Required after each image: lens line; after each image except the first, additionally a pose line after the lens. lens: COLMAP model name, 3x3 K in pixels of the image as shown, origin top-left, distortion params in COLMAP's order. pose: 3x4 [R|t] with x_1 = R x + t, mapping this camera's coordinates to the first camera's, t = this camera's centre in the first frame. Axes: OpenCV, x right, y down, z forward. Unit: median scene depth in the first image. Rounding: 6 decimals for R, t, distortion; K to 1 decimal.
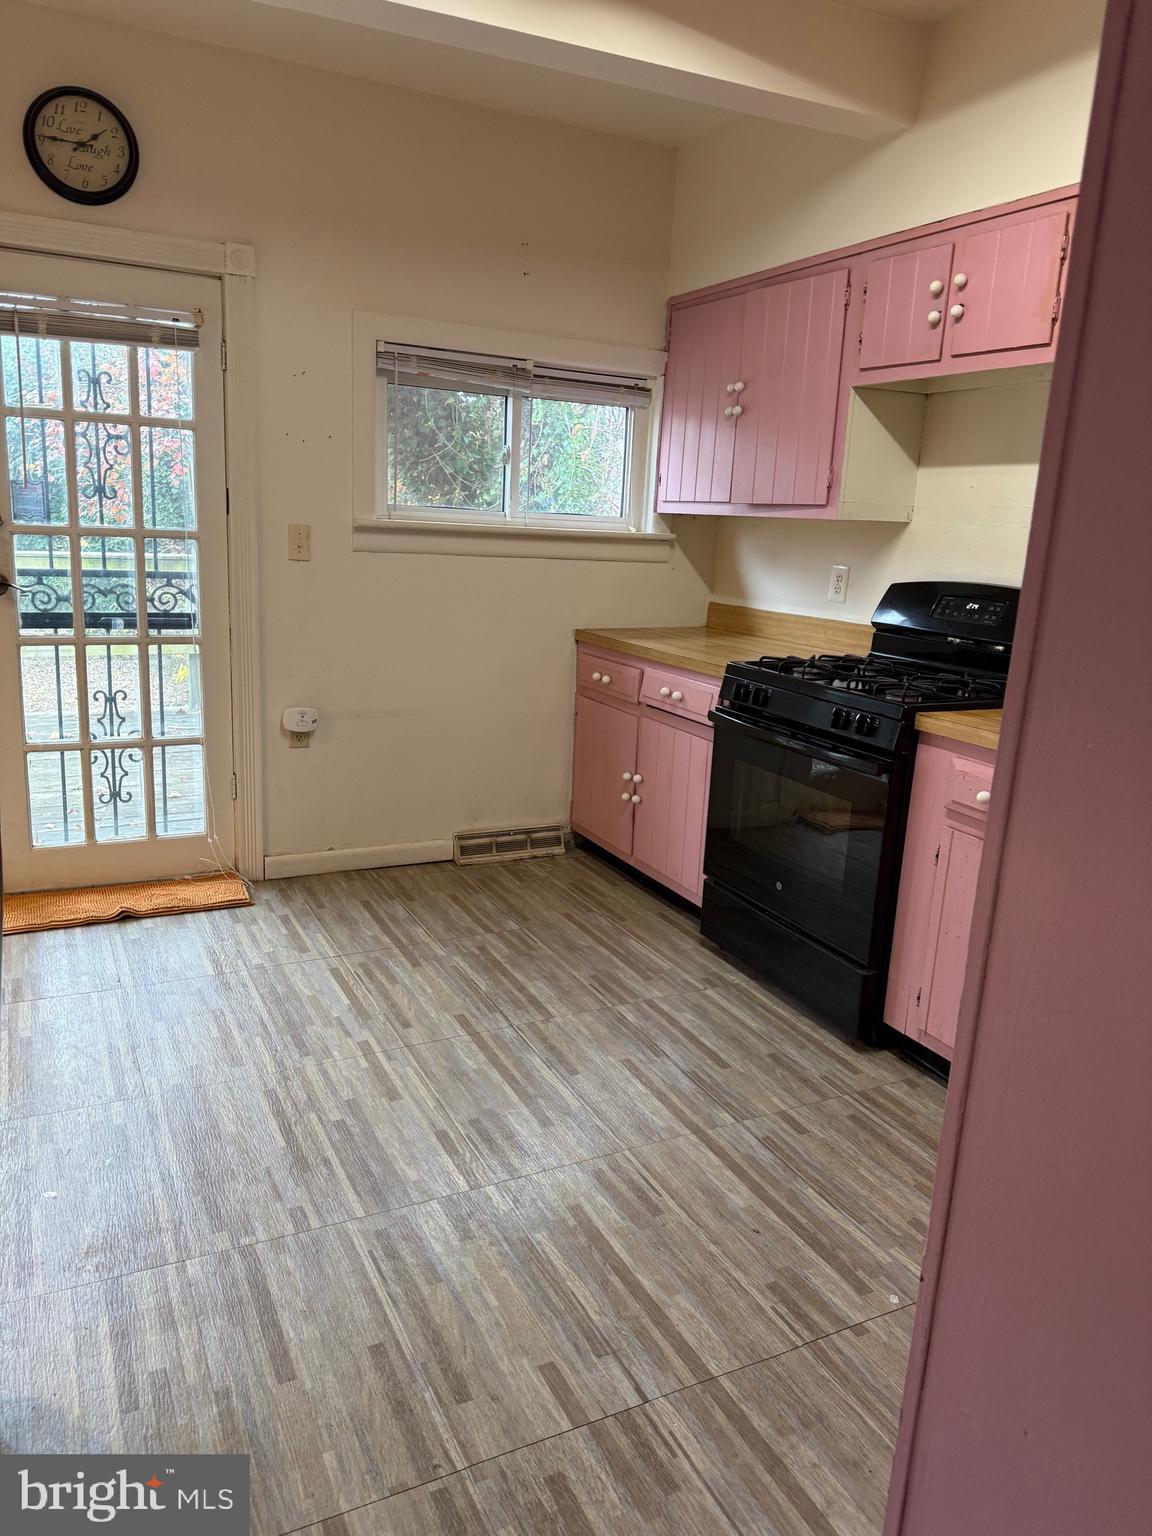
lens RADIAL K [[1088.4, 0, 591.0], [0, 1088.4, 781.0], [0, 0, 1]] dist [0.053150, -0.049766]
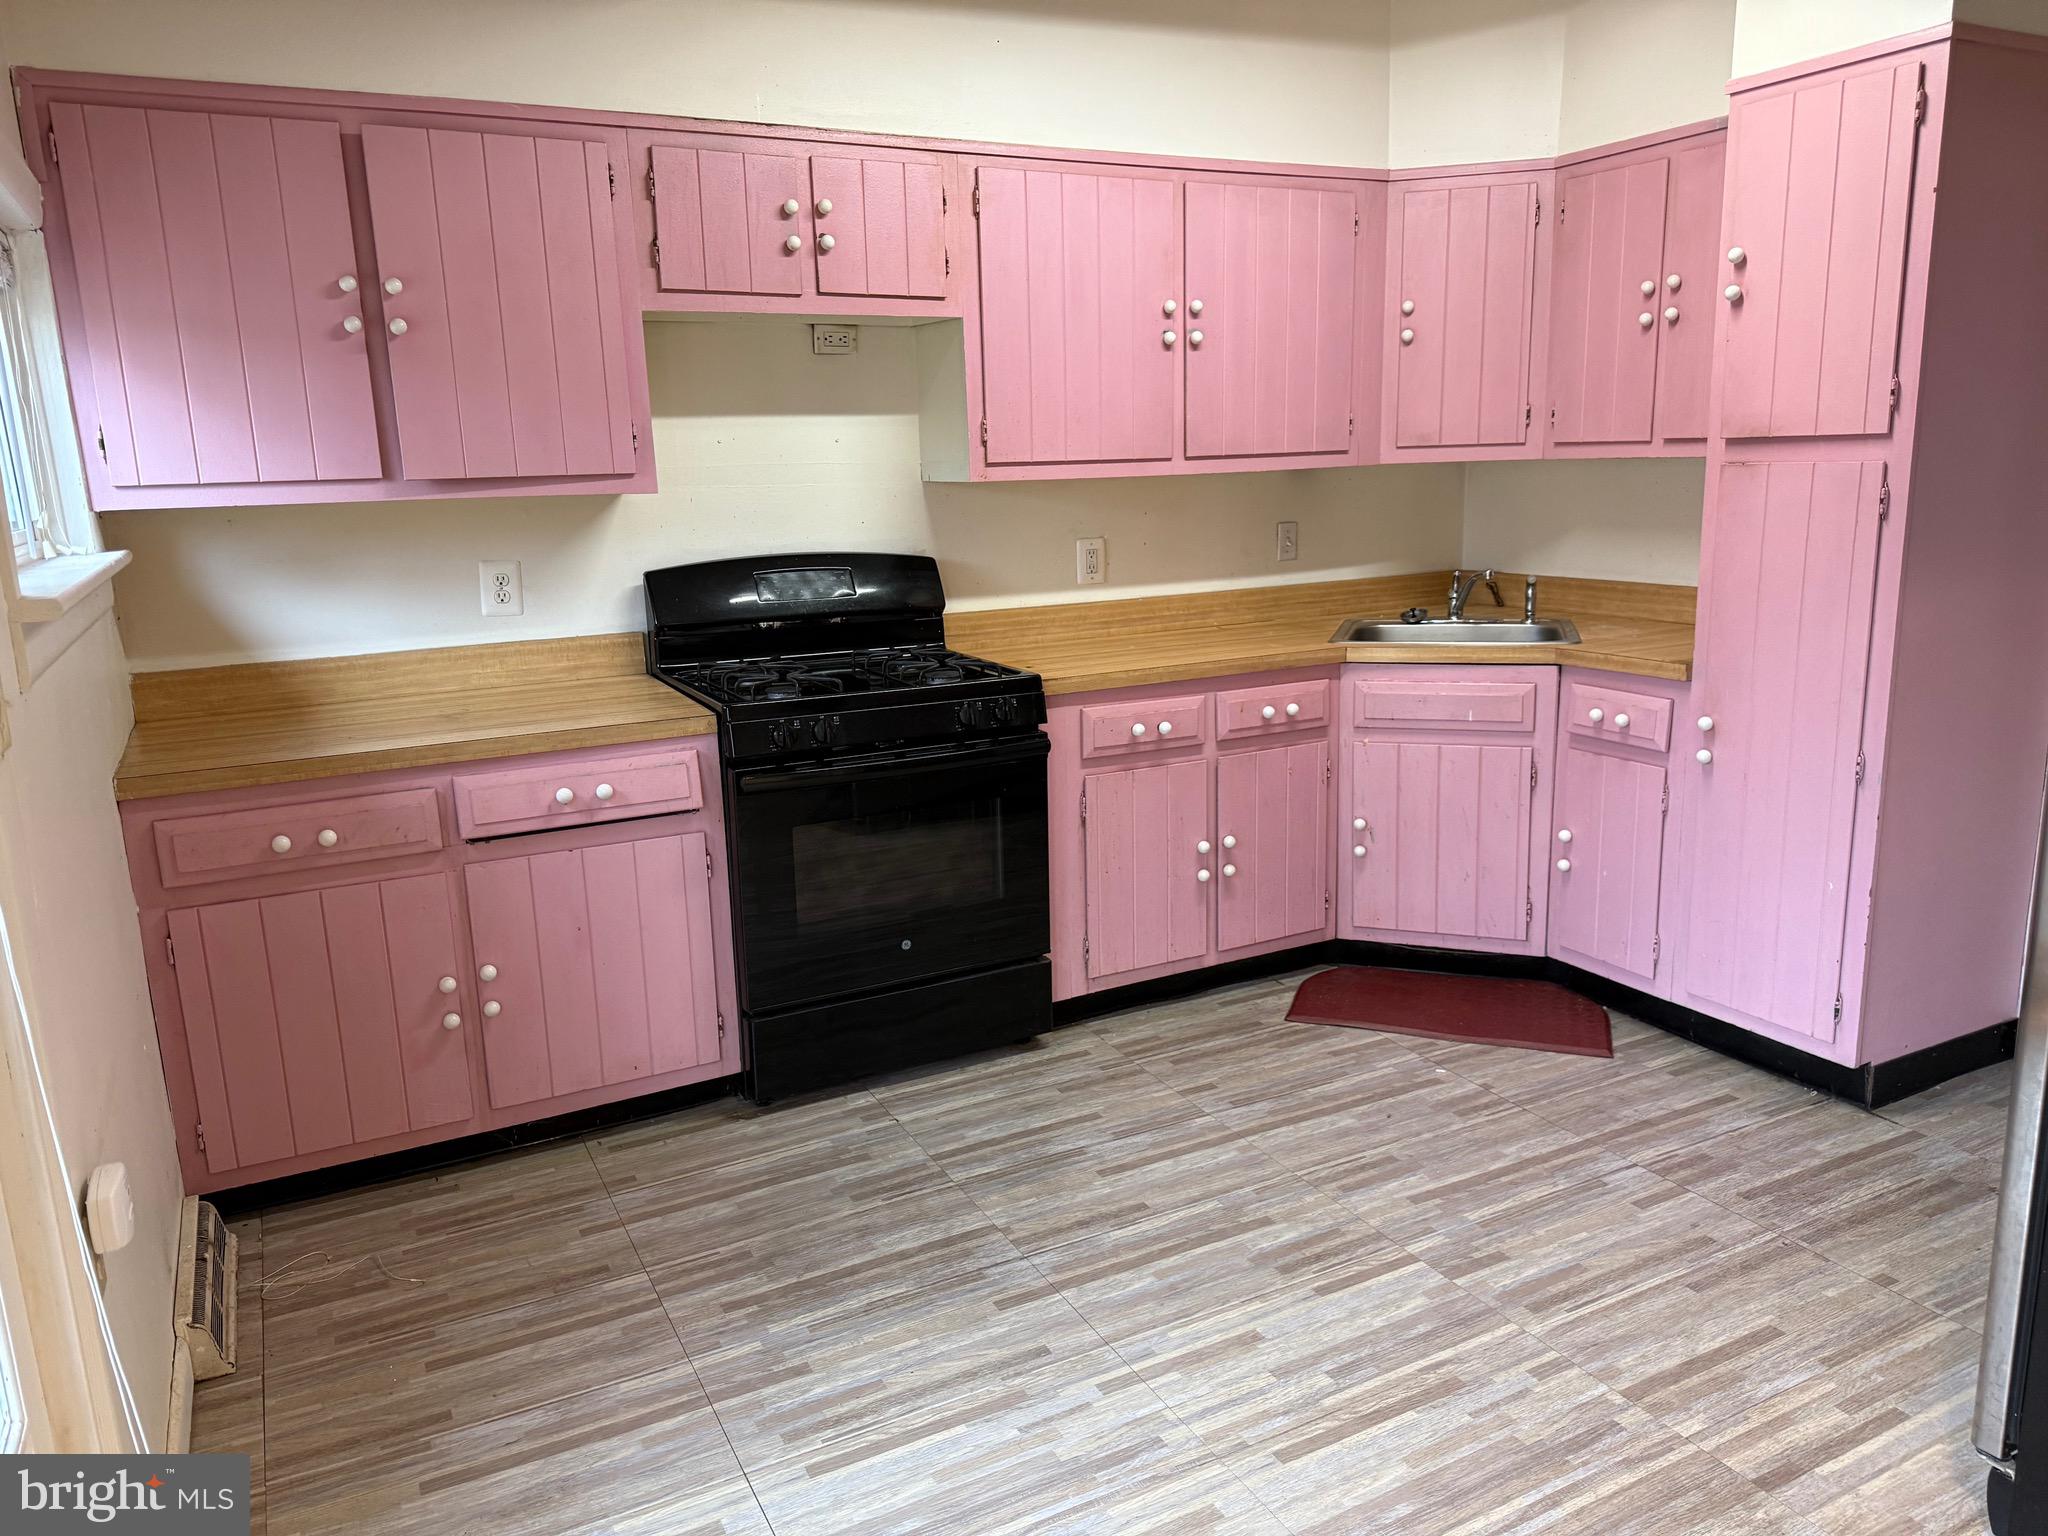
lens RADIAL K [[1451.2, 0, 1039.0], [0, 1451.2, 747.4], [0, 0, 1]] dist [0.053150, -0.049766]
pose [[-0.009406, -0.258015, 0.966095, -0.791299], [0.266923, 0.930433, 0.251089, -0.269252], [-0.963672, 0.260235, 0.060118, 0.781069]]
